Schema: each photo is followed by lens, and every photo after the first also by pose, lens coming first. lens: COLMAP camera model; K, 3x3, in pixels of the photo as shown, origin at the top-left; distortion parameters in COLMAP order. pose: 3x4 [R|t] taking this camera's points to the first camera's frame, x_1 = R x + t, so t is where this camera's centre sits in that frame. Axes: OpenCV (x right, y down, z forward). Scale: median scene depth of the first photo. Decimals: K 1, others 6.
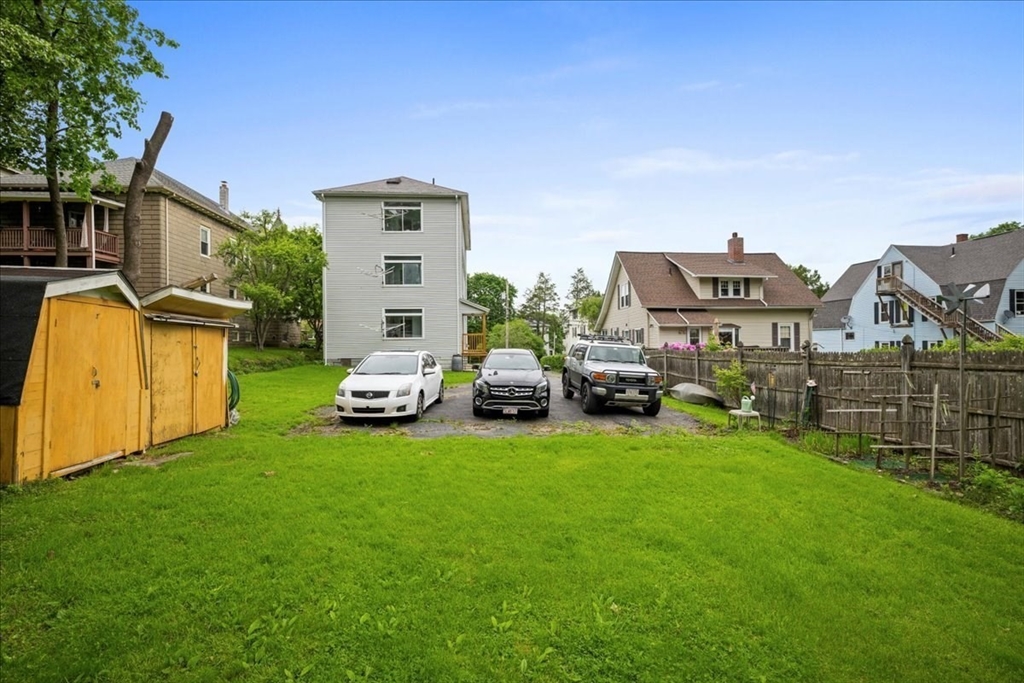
lens RADIAL K [[455.7, 0, 509.2], [0, 455.7, 346.2], [0, 0, 1]] dist [-0.011402, 0.000060]
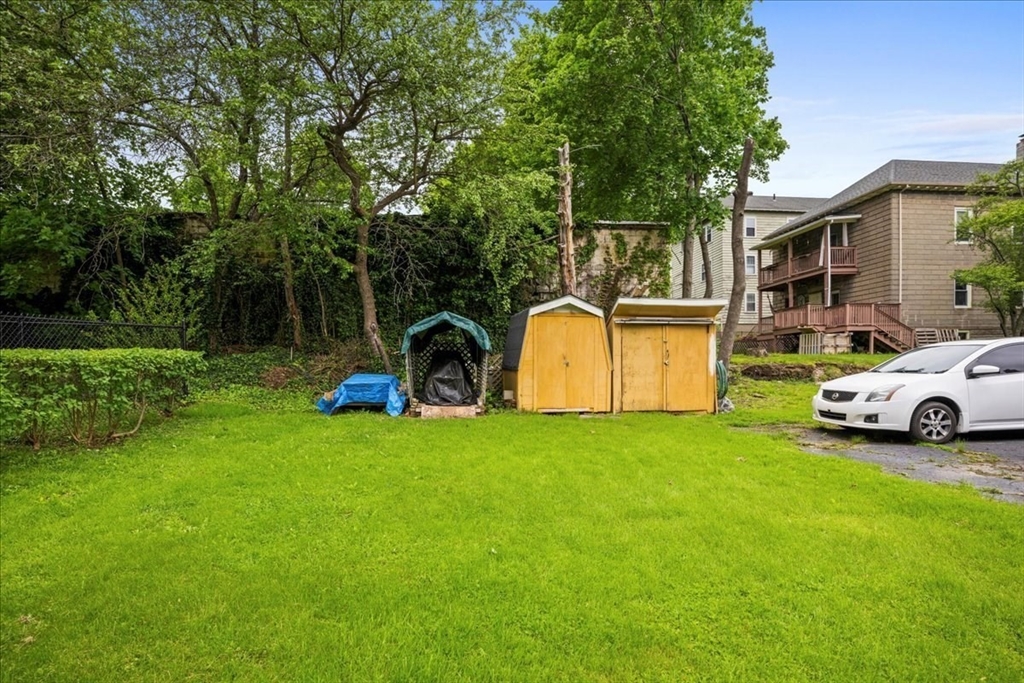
lens RADIAL K [[467.6, 0, 511.4], [0, 467.6, 369.3], [0, 0, 1]] dist [-0.000874, 0.000047]
pose [[0.049323, 0.011202, -0.998720, 0.163426], [0.009951, 0.999882, 0.011707, 0.016445], [0.998733, -0.010516, 0.049205, 0.143269]]
